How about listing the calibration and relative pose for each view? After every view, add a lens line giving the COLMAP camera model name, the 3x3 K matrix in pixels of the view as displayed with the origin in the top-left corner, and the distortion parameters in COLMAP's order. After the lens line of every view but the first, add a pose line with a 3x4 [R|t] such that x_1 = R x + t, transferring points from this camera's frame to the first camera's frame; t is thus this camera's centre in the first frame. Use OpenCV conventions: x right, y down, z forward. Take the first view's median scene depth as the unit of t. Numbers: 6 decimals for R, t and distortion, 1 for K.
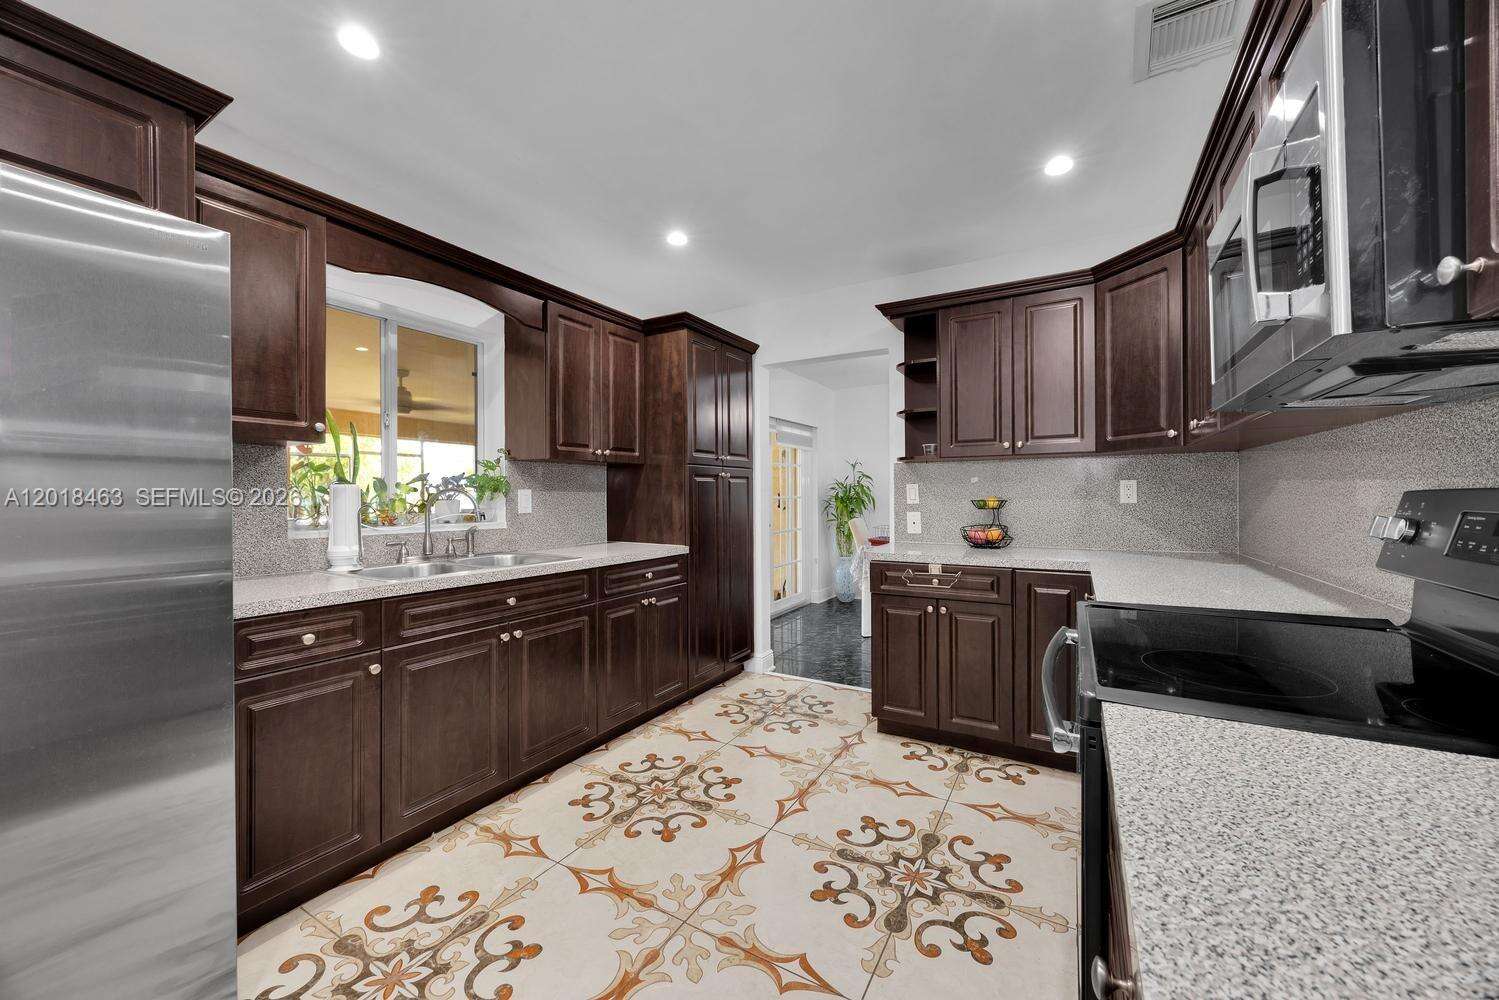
lens RADIAL K [[568.8, 0, 750.6], [0, 568.8, 497.2], [0, 0, 1]] dist [-0.002896, 0.000040]
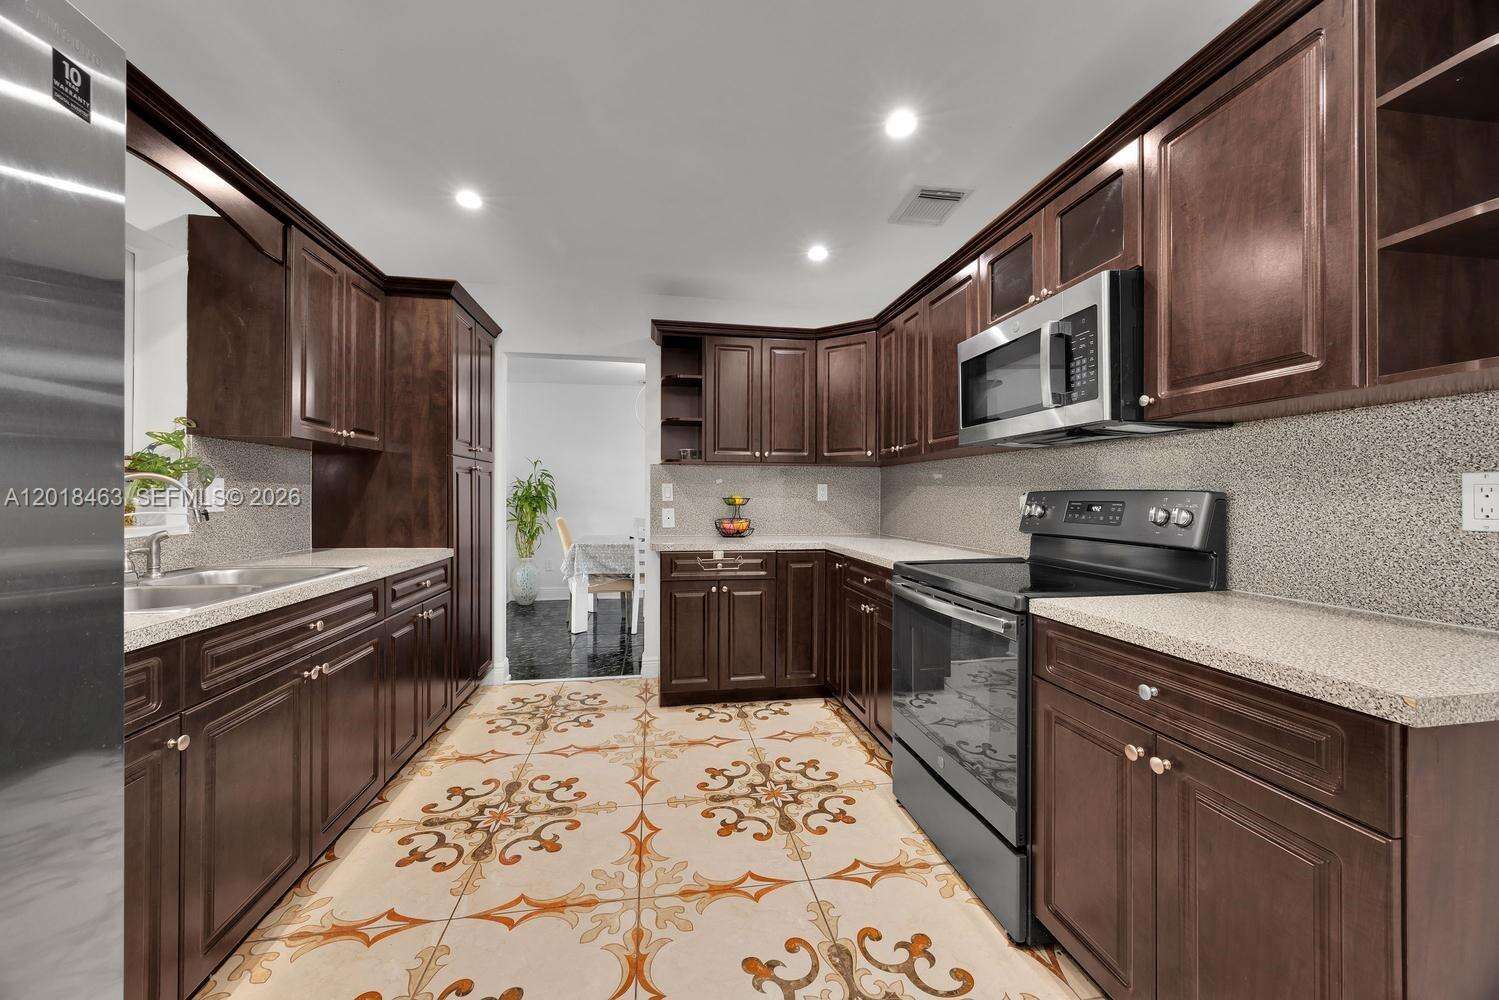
lens RADIAL K [[568.8, 0, 750.8], [0, 568.8, 498.0], [0, 0, 1]] dist [-0.002896, 0.000040]
pose [[0.765785, 0.007198, 0.643056, -0.381650], [-0.005727, 0.999974, -0.004373, 0.011097], [-0.643071, -0.000334, 0.765806, 0.043767]]
